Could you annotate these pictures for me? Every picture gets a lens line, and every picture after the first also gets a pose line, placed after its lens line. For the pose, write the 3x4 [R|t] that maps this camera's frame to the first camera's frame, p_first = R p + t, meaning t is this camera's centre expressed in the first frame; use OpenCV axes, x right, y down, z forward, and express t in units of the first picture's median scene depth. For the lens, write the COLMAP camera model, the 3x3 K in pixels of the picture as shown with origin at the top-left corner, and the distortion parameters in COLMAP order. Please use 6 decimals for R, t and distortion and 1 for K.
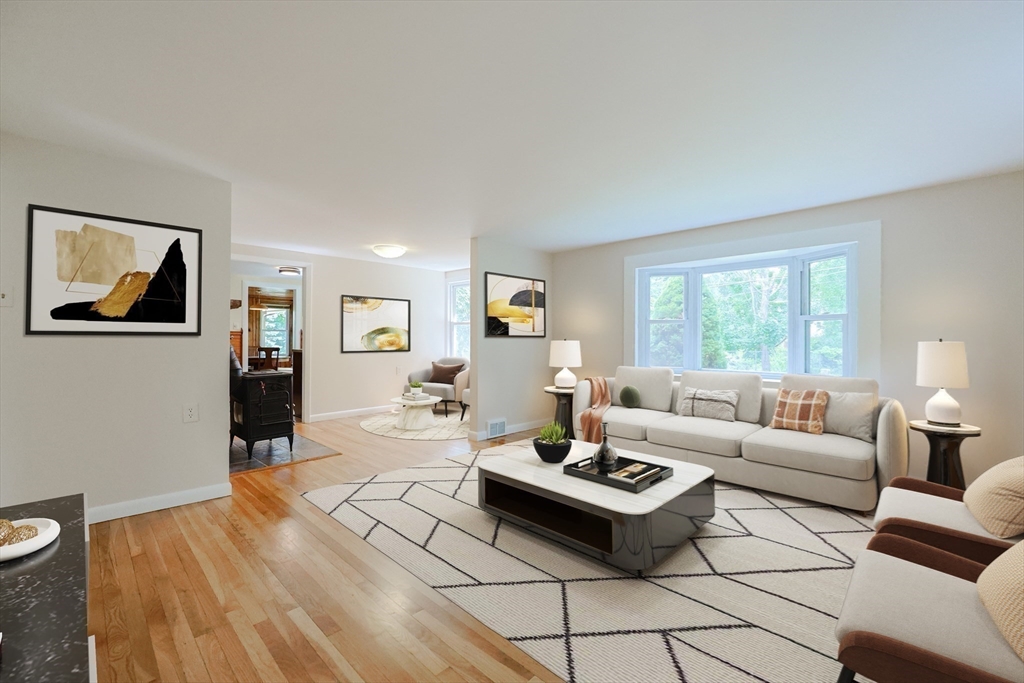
lens RADIAL K [[453.7, 0, 512.0], [0, 453.7, 341.5], [0, 0, 1]] dist [0.001501, 0.000035]
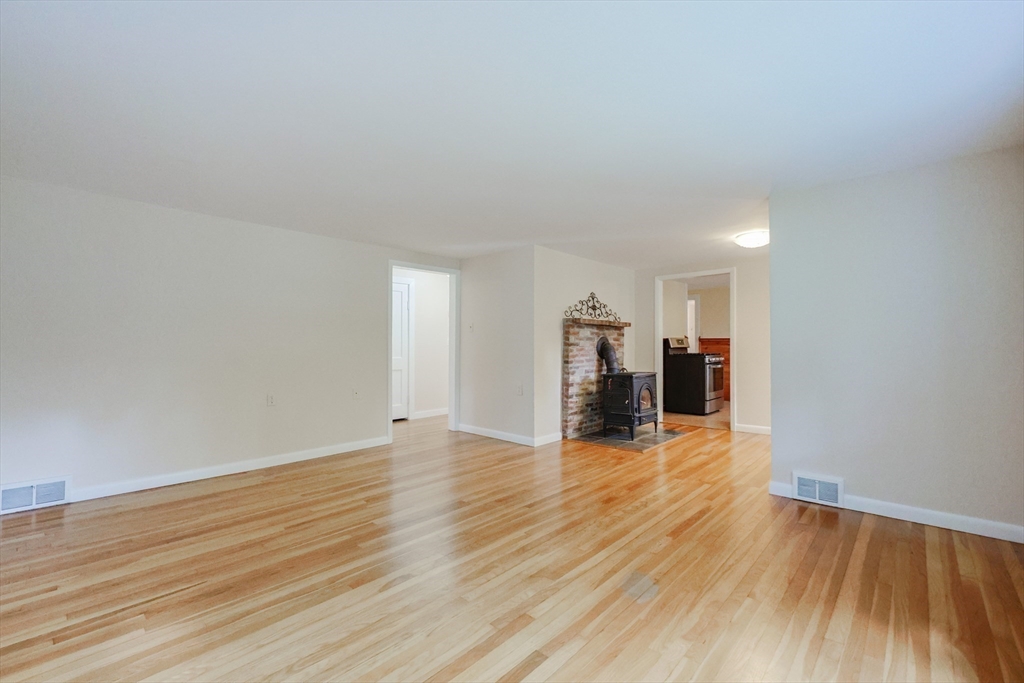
lens RADIAL K [[453.7, 0, 512.0], [0, 453.7, 341.5], [0, 0, 1]] dist [0.001501, 0.000035]
pose [[0.070326, -0.003779, -0.997517, 0.588419], [-0.018407, 0.999818, -0.005085, -0.006411], [0.997354, 0.018719, 0.070243, 0.532197]]
